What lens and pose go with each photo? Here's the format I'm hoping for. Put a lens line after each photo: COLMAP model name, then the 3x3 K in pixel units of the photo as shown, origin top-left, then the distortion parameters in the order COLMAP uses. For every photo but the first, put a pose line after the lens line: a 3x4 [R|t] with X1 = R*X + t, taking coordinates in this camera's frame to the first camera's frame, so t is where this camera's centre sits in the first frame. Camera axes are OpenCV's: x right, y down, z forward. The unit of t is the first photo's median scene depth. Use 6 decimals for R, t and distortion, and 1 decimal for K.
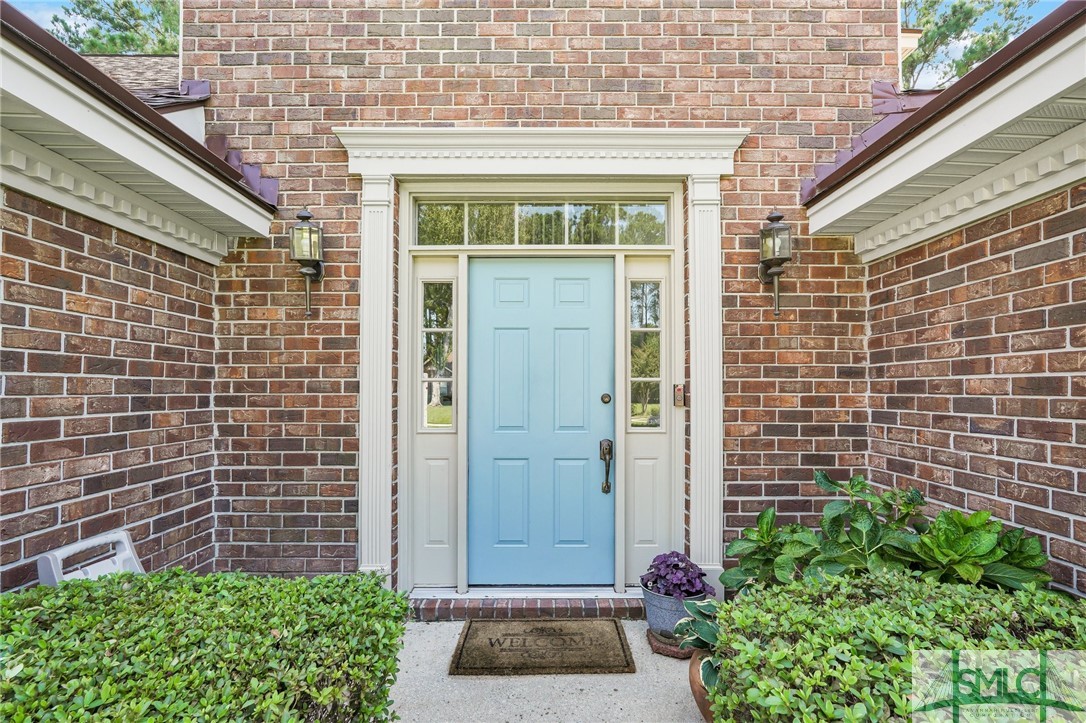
lens RADIAL K [[500.5, 0, 539.9], [0, 500.5, 370.4], [0, 0, 1]] dist [-0.000574, -0.000133]
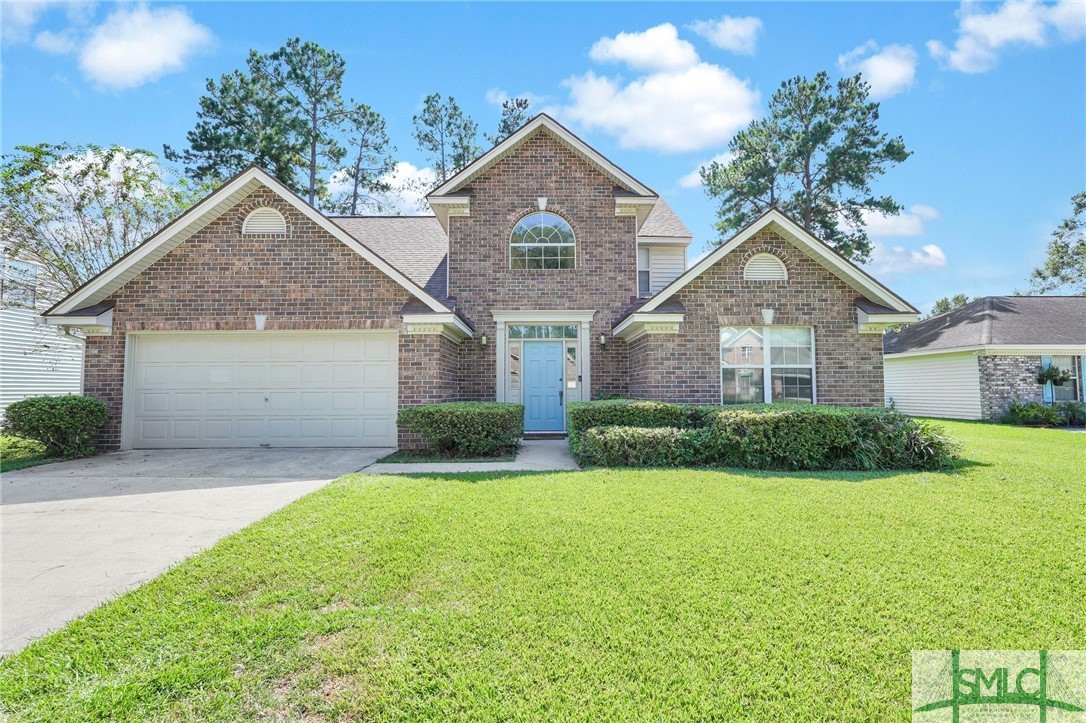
lens RADIAL K [[480.7, 0, 543.4], [0, 480.7, 367.4], [0, 0, 1]] dist [-0.023034, 0.011650]
pose [[0.999941, -0.002042, 0.010706, -0.034172], [0.002124, 0.999968, -0.007664, -0.006556], [-0.010690, 0.007687, 0.999913, -2.668938]]
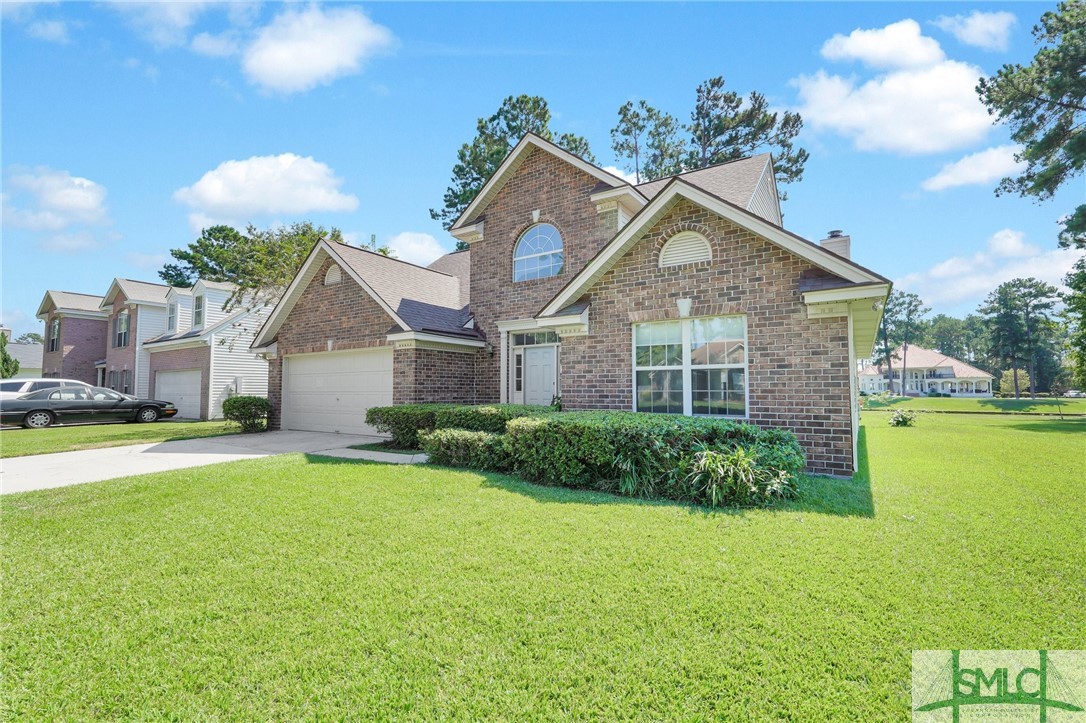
lens RADIAL K [[480.7, 0, 543.4], [0, 480.7, 367.4], [0, 0, 1]] dist [-0.023034, 0.011650]
pose [[0.833832, -0.027650, -0.551325, 2.167141], [0.023009, 0.999618, -0.015335, -0.010696], [0.551538, 0.000101, 0.834150, -2.190823]]
